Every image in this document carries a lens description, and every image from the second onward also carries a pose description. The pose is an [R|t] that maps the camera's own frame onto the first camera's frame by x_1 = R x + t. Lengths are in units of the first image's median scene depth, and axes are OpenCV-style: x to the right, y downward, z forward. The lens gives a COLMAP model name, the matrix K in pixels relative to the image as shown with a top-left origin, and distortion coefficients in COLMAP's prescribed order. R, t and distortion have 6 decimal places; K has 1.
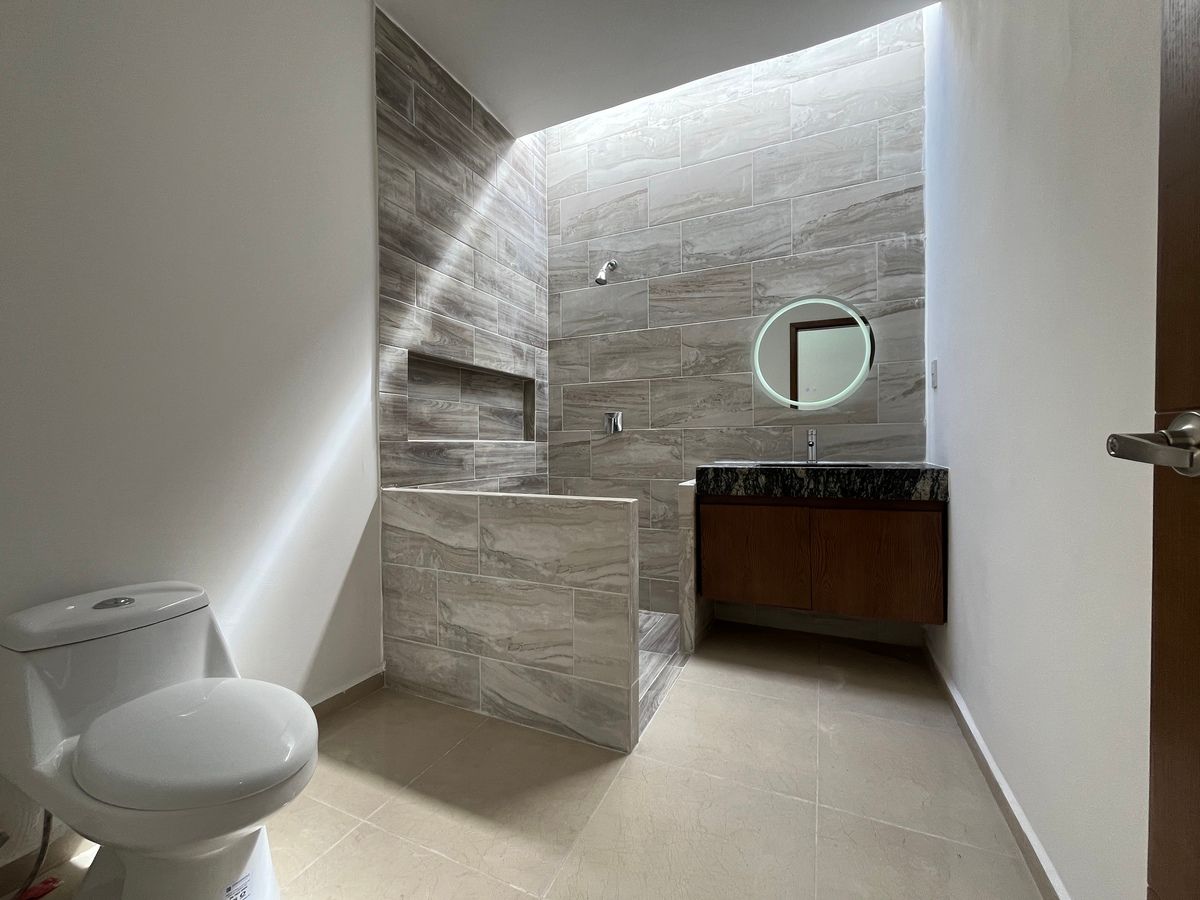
lens RADIAL K [[488.9, 0, 600.0], [0, 488.9, 450.0], [0, 0, 1]] dist [-0.001278, -0.000387]
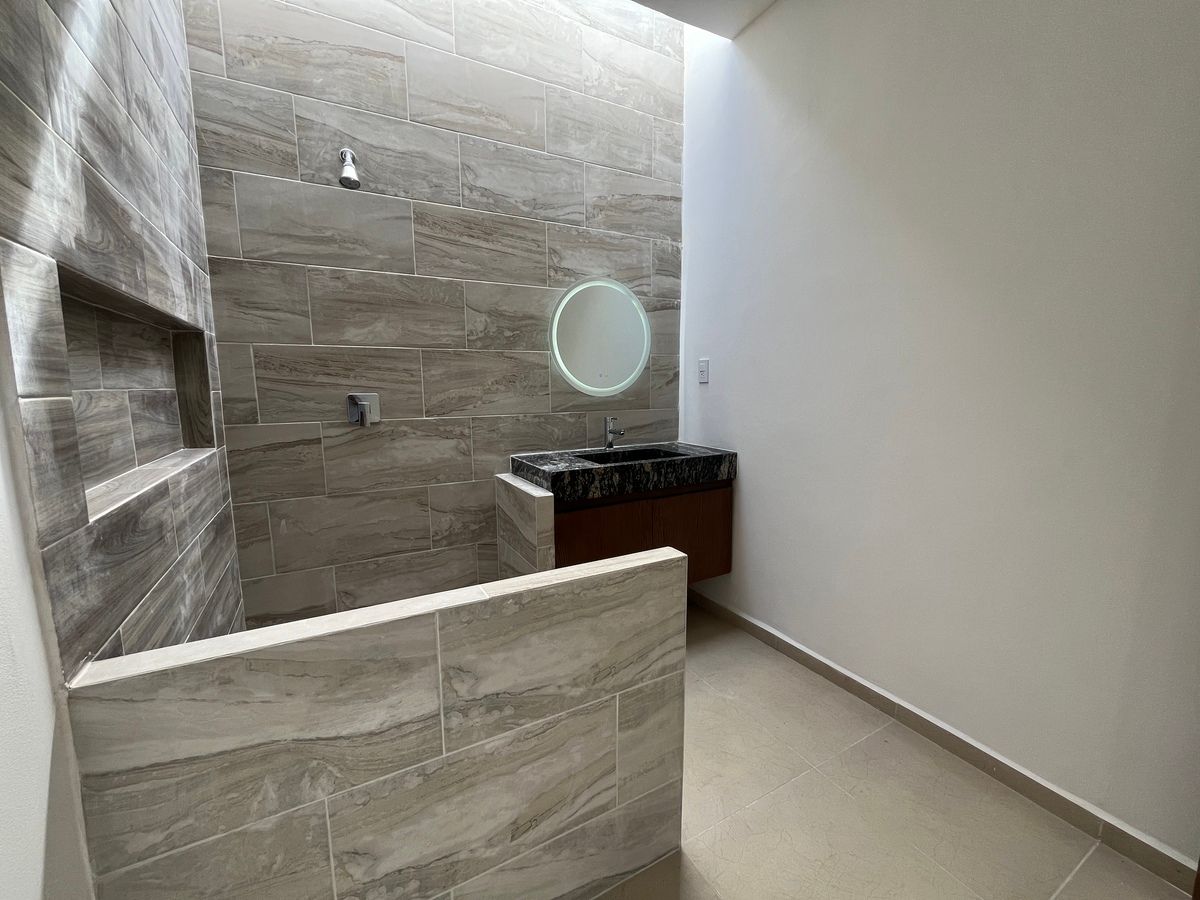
lens RADIAL K [[488.9, 0, 600.0], [0, 488.9, 450.0], [0, 0, 1]] dist [-0.001278, -0.000387]
pose [[0.592434, -0.103680, 0.798919, -0.378469], [0.008989, 0.992473, 0.122133, -0.094200], [-0.805569, -0.065174, 0.588907, 0.407996]]
